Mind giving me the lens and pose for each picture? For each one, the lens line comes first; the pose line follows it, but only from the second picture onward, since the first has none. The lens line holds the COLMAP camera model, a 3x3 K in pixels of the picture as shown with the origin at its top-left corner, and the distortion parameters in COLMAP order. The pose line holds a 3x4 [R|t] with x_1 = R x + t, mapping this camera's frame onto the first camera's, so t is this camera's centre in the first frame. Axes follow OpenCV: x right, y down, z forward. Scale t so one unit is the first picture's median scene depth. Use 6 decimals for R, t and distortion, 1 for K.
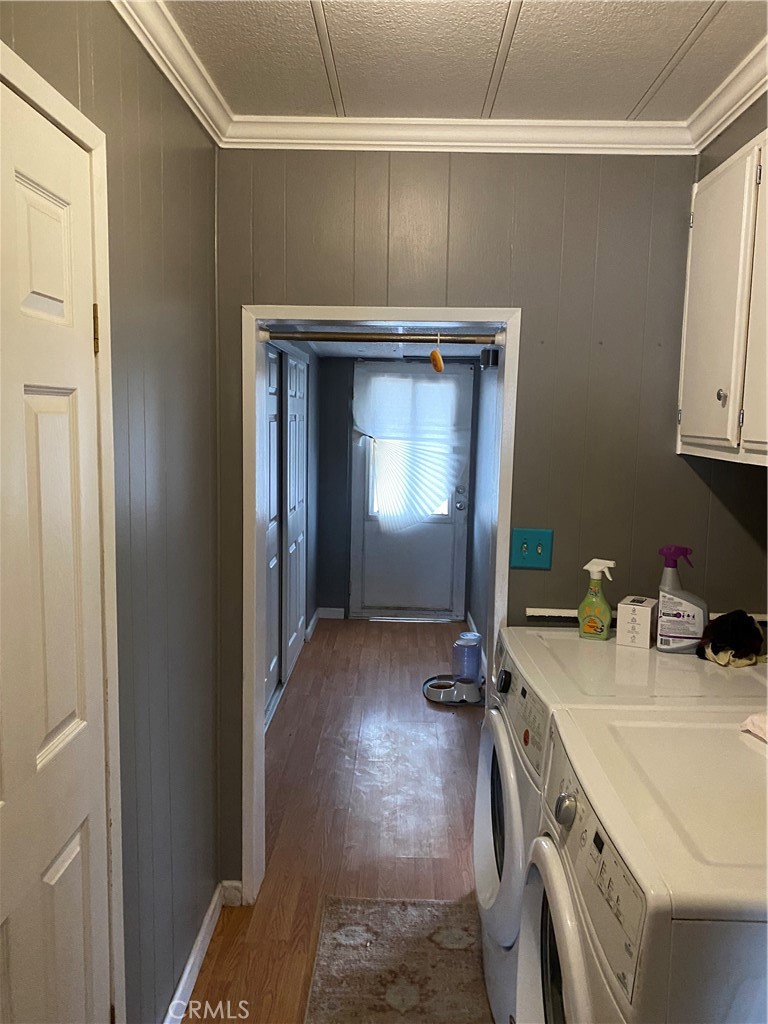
lens RADIAL K [[778.3, 0, 385.4], [0, 778.3, 511.6], [0, 0, 1]] dist [0.042848, -0.040936]
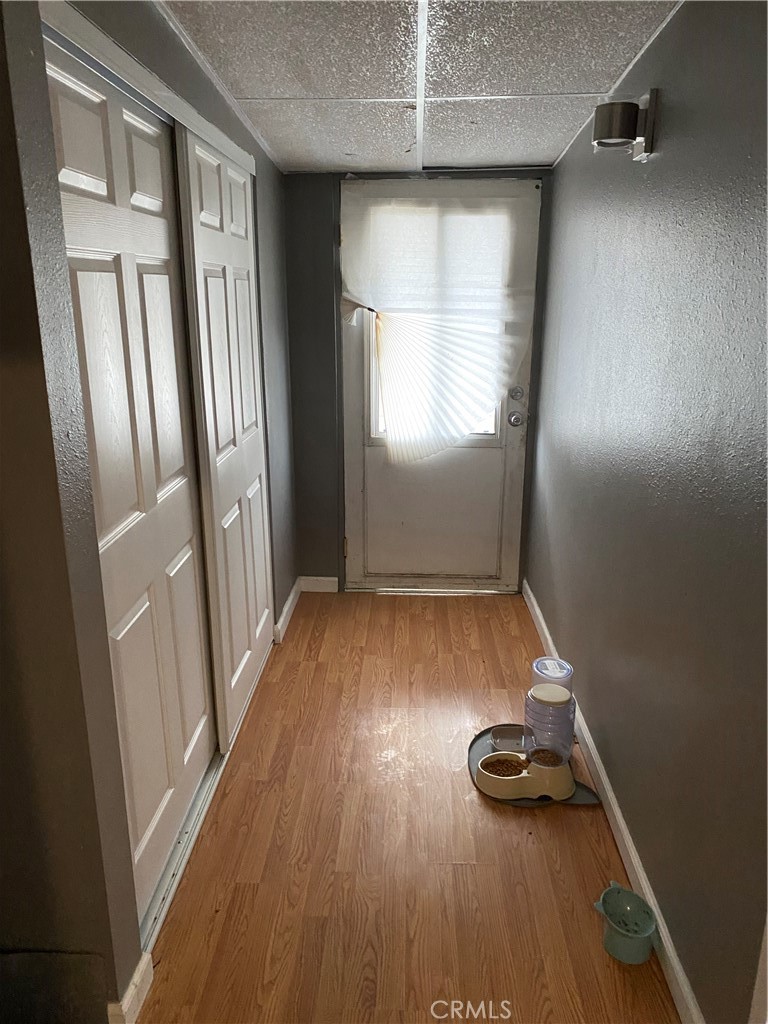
lens RADIAL K [[778.3, 0, 383.3], [0, 778.3, 527.4], [0, 0, 1]] dist [0.042848, -0.040936]
pose [[0.999608, -0.017426, -0.021895, 0.001409], [0.020846, 0.985694, 0.167253, -0.029397], [0.018668, -0.167643, 0.985671, 0.364675]]
